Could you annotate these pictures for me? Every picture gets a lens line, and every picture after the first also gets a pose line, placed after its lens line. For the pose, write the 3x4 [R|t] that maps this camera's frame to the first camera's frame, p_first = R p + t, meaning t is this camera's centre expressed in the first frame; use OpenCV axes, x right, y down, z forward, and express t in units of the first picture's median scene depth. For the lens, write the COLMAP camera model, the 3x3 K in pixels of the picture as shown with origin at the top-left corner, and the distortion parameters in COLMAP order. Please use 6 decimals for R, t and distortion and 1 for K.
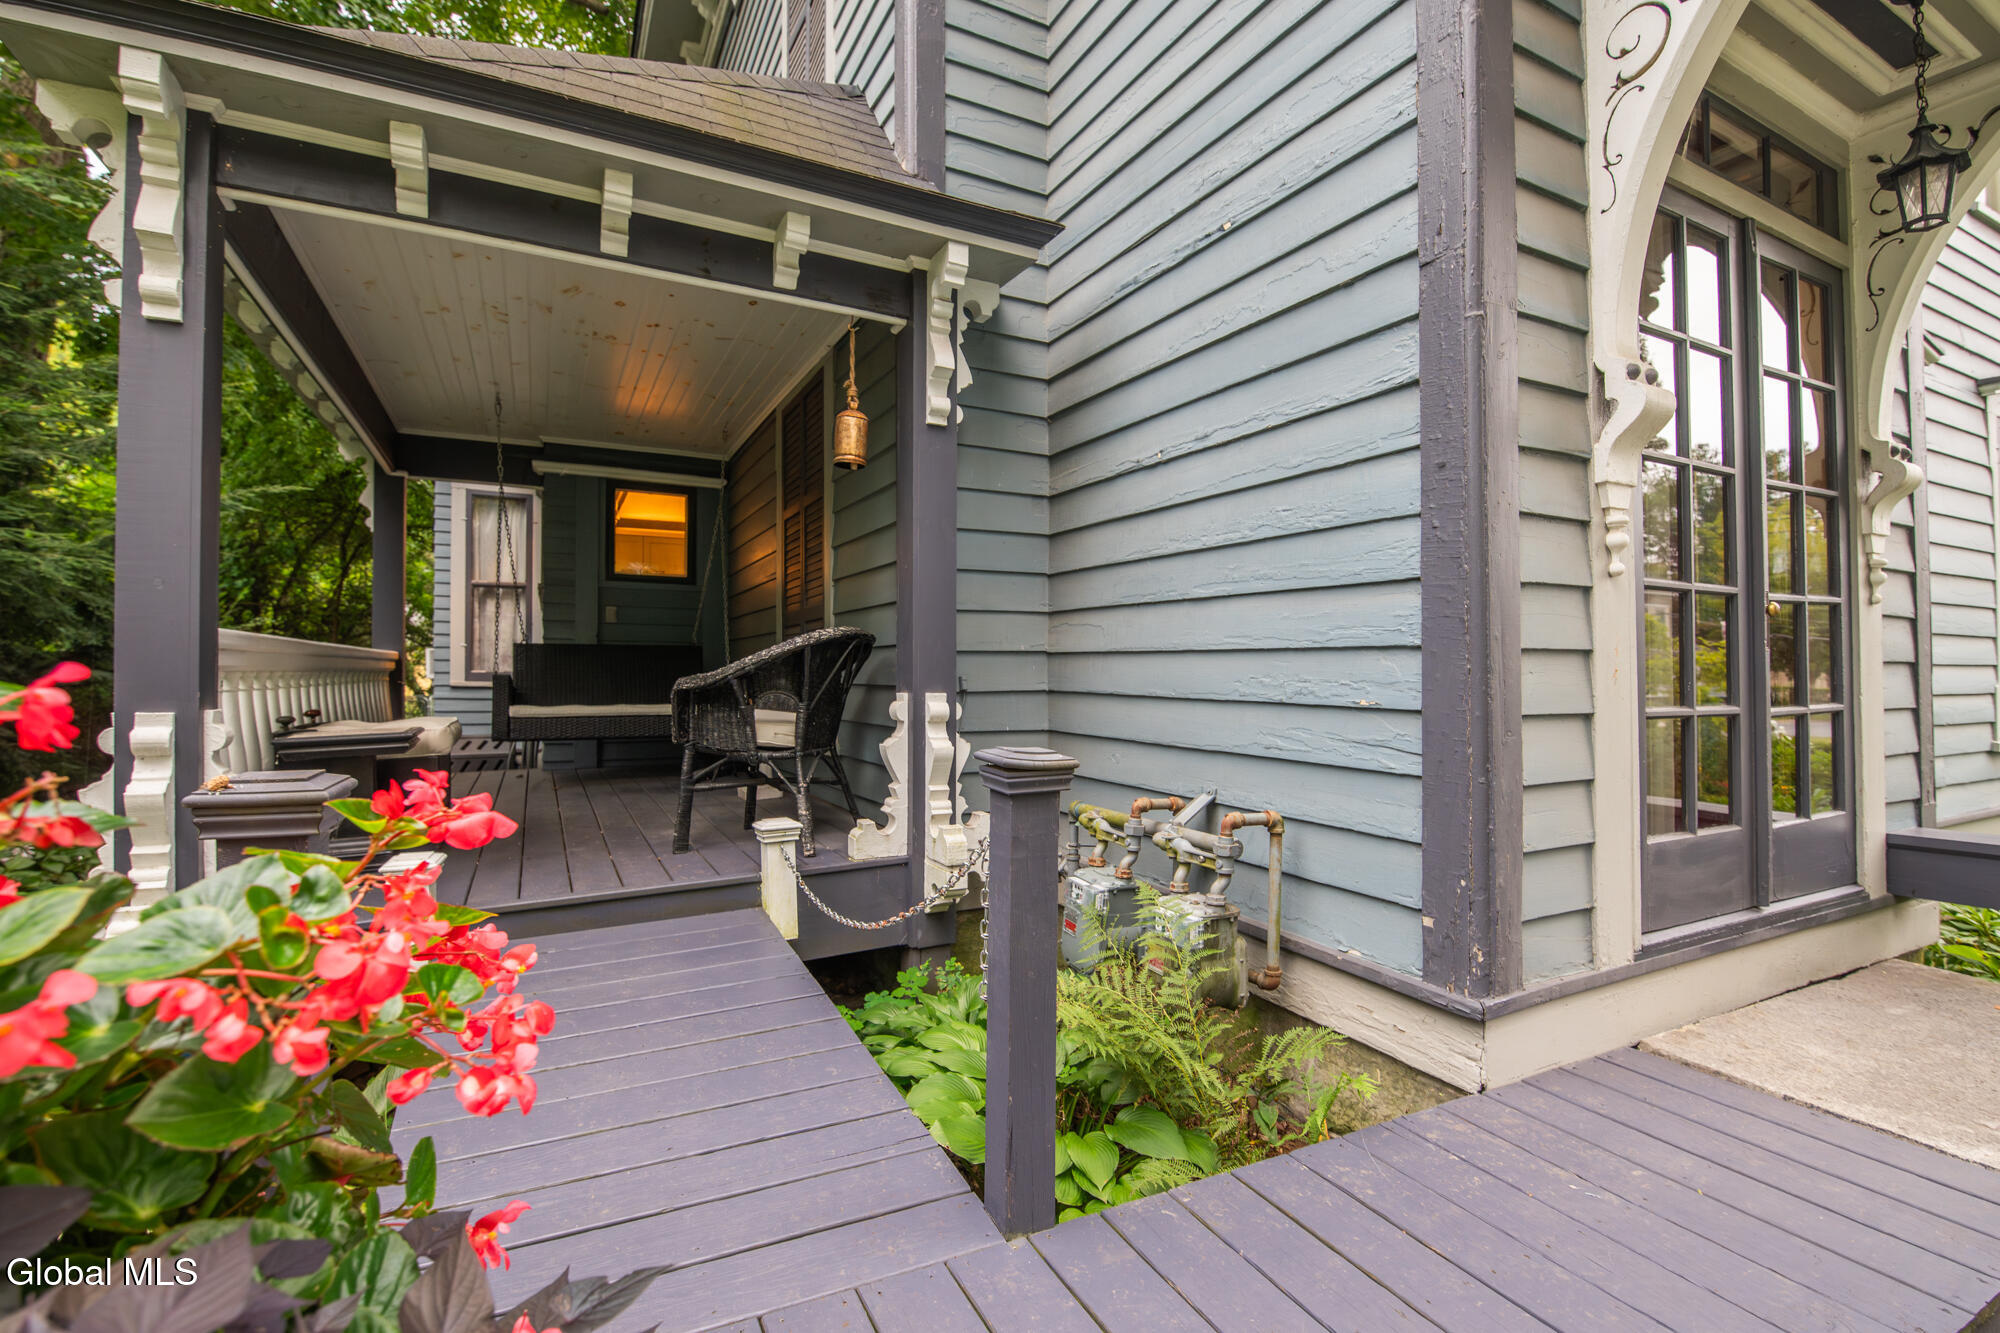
lens RADIAL K [[892.0, 0, 979.9], [0, 892.0, 666.4], [0, 0, 1]] dist [-0.002337, -0.000407]
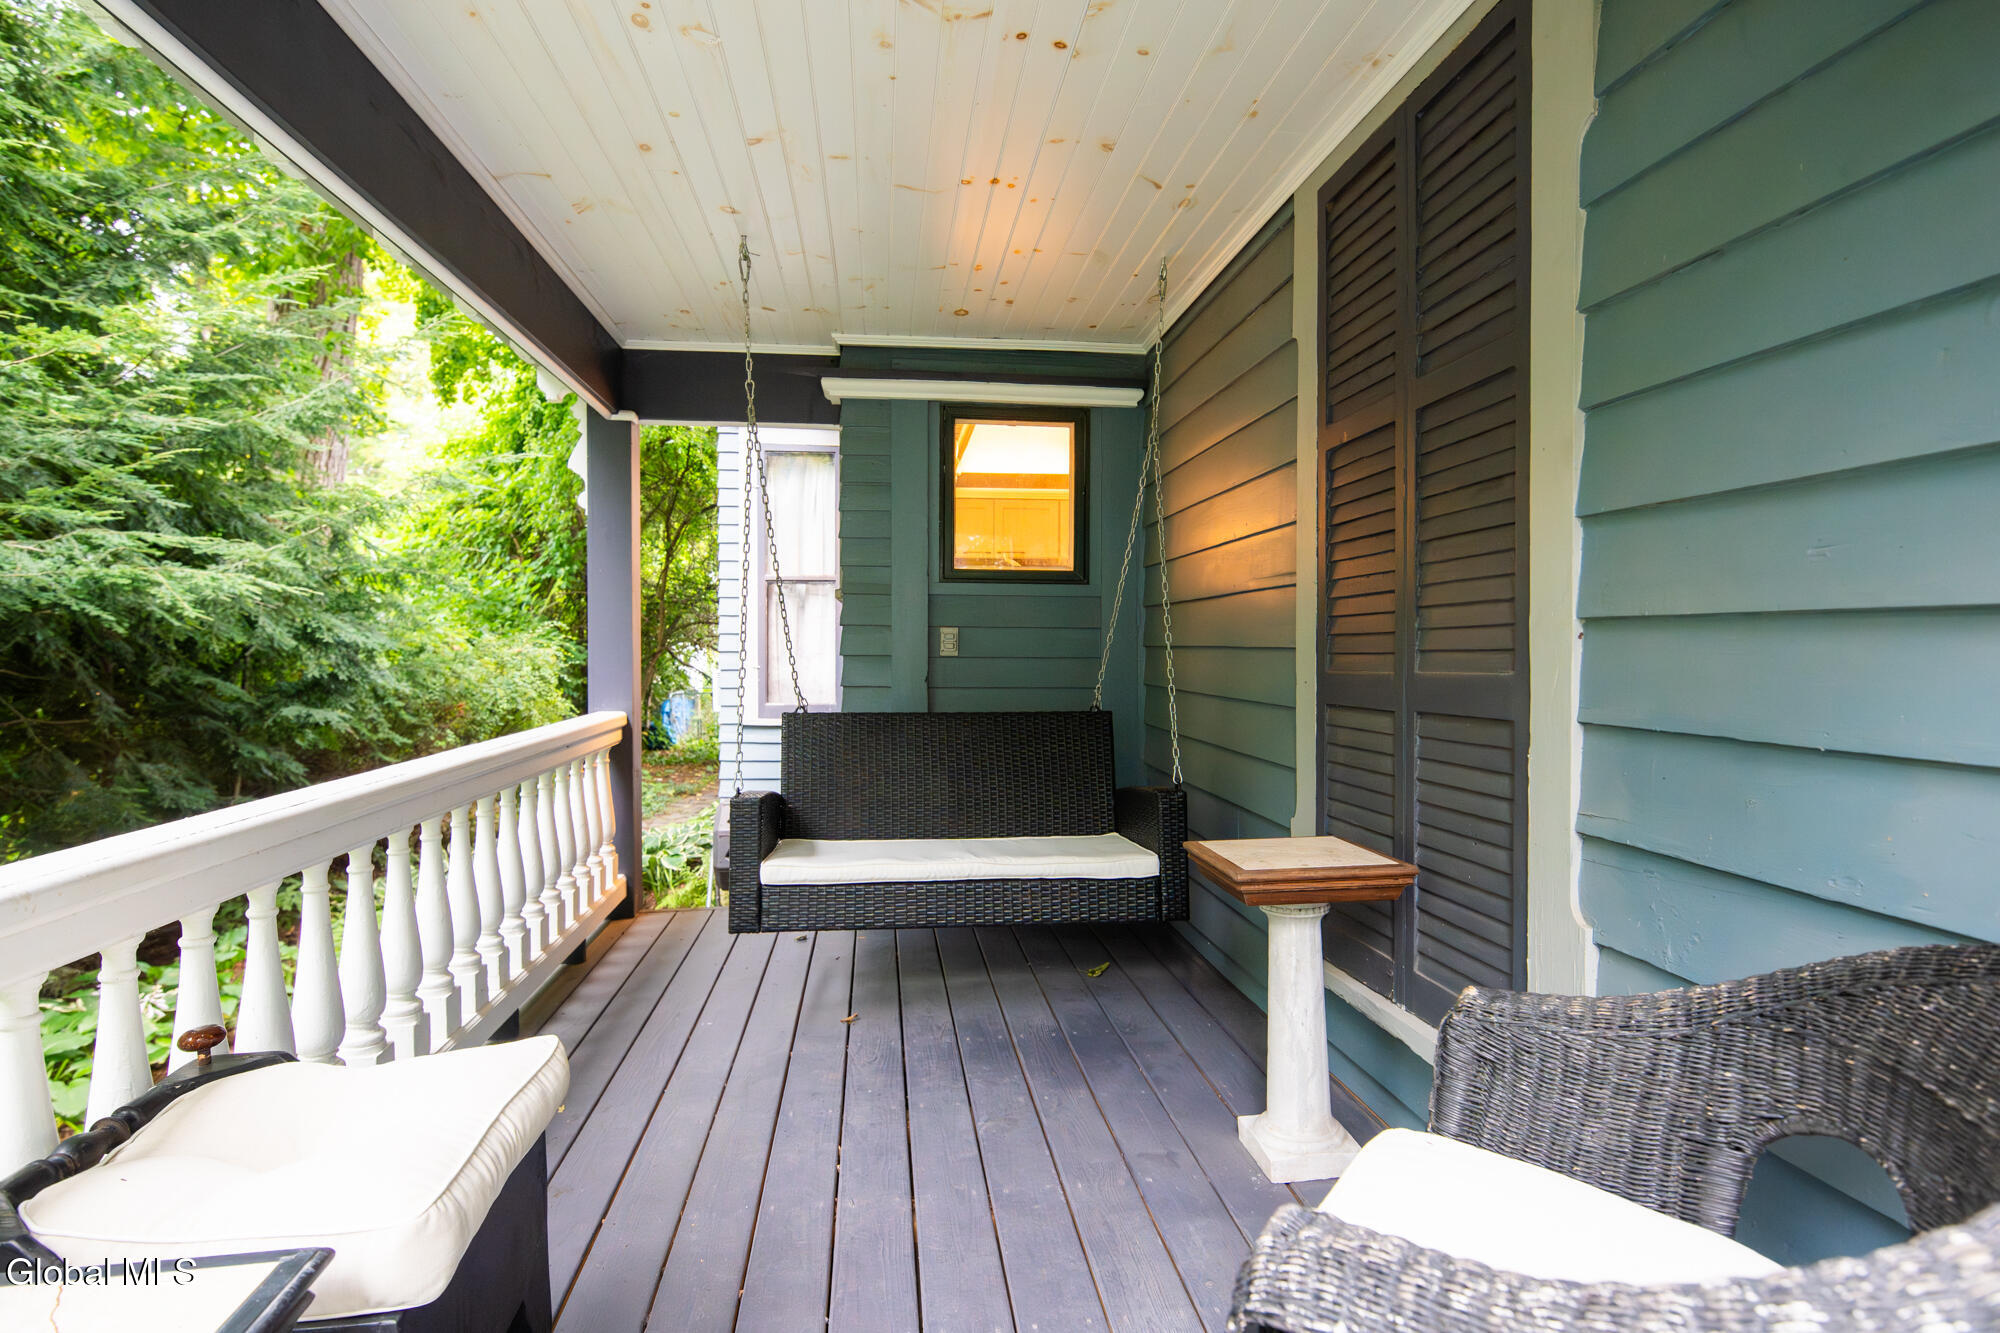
lens RADIAL K [[1146.4, 0, 997.9], [0, 1146.4, 674.1], [0, 0, 1]] dist [0.025936, -0.020633]
pose [[0.938030, 0.003770, -0.346532, -0.130308], [0.002766, 0.999828, 0.018363, -0.050735], [0.346542, -0.018184, 0.937858, 0.322802]]
